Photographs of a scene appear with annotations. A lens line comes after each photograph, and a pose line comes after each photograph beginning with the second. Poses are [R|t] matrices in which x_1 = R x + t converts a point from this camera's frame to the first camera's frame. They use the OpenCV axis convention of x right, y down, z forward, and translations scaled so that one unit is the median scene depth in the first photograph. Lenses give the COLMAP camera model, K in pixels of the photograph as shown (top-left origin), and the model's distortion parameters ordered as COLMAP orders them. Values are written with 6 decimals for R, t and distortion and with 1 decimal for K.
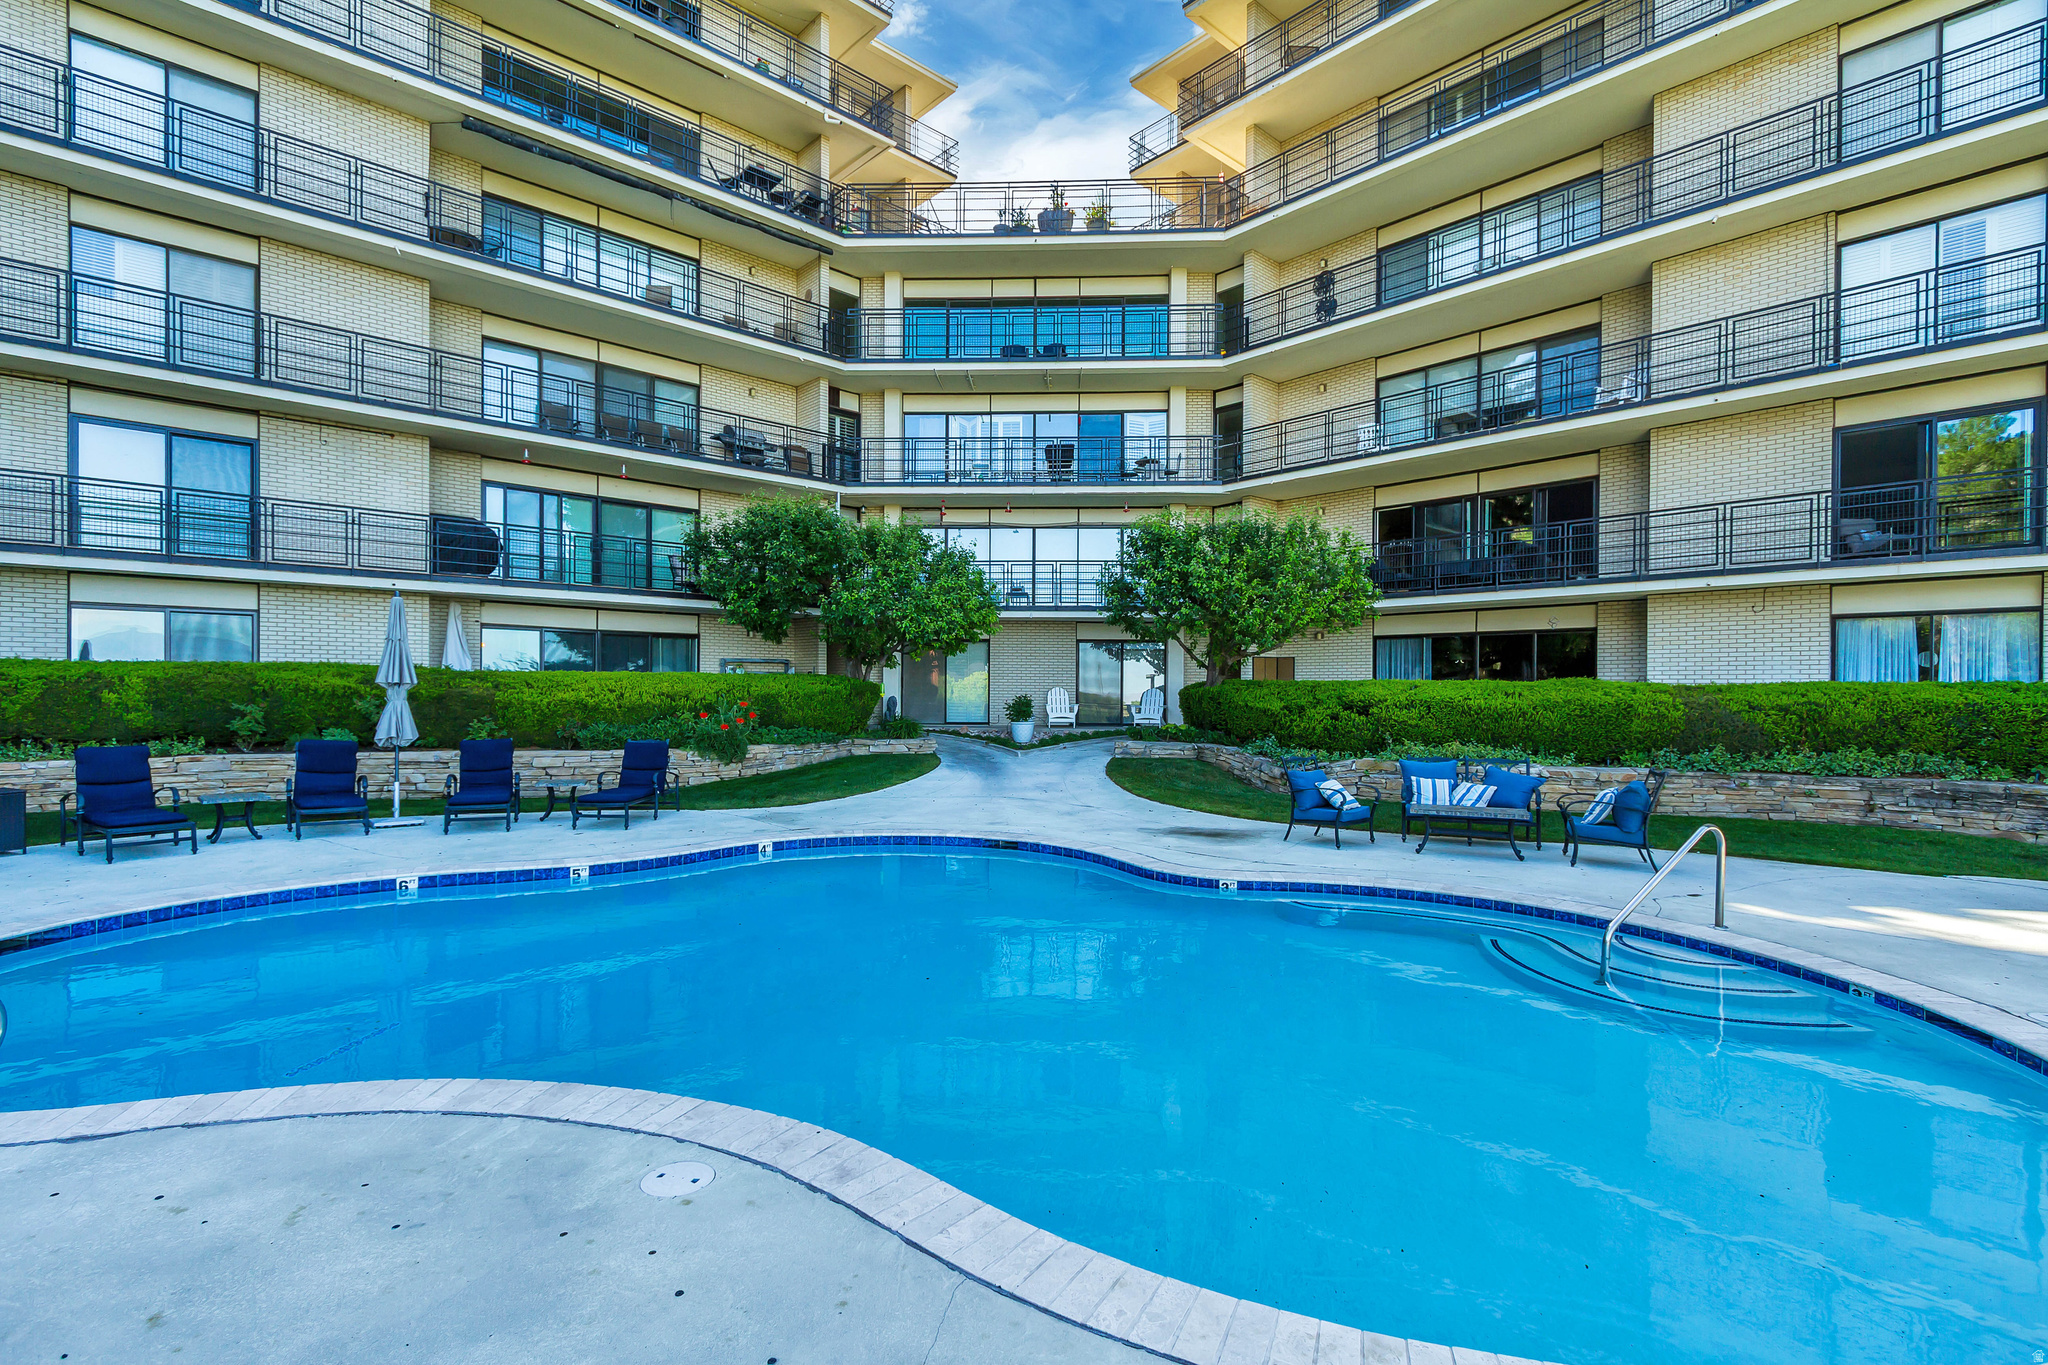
lens RADIAL K [[943.7, 0, 1024.0], [0, 943.7, 682.5], [0, 0, 1]] dist [0.004817, 0.000474]
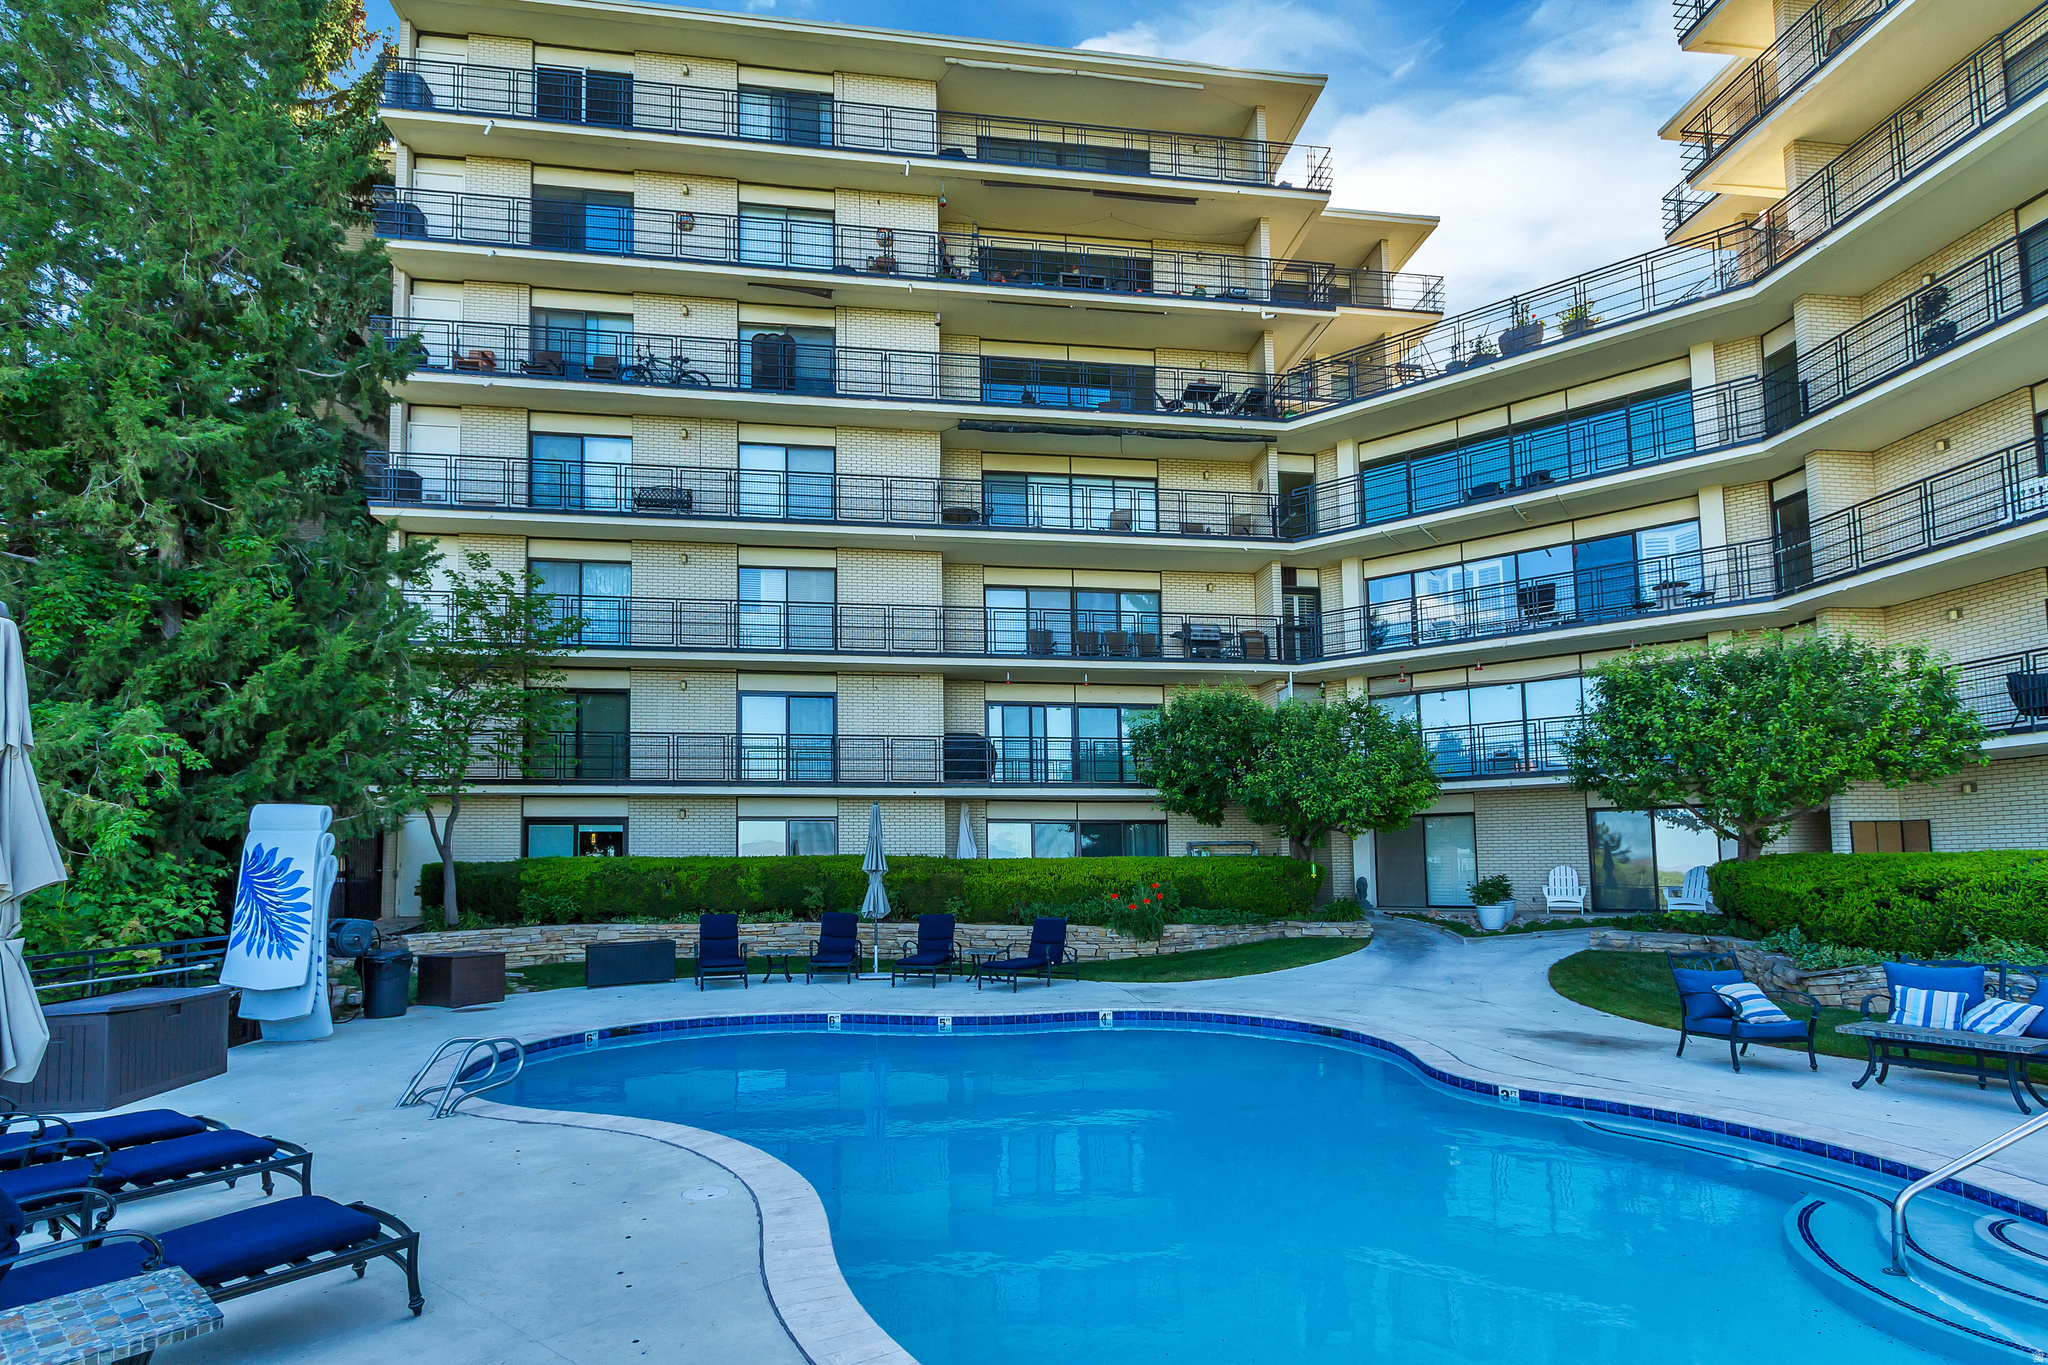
lens RADIAL K [[977.3, 0, 1001.3], [0, 977.3, 796.7], [0, 0, 1]] dist [0.004084, 0.000093]
pose [[0.816878, -0.053135, -0.574358, 0.150568], [0.014005, 0.997282, -0.072342, -0.000135], [0.576641, 0.051050, 0.815401, -0.009794]]
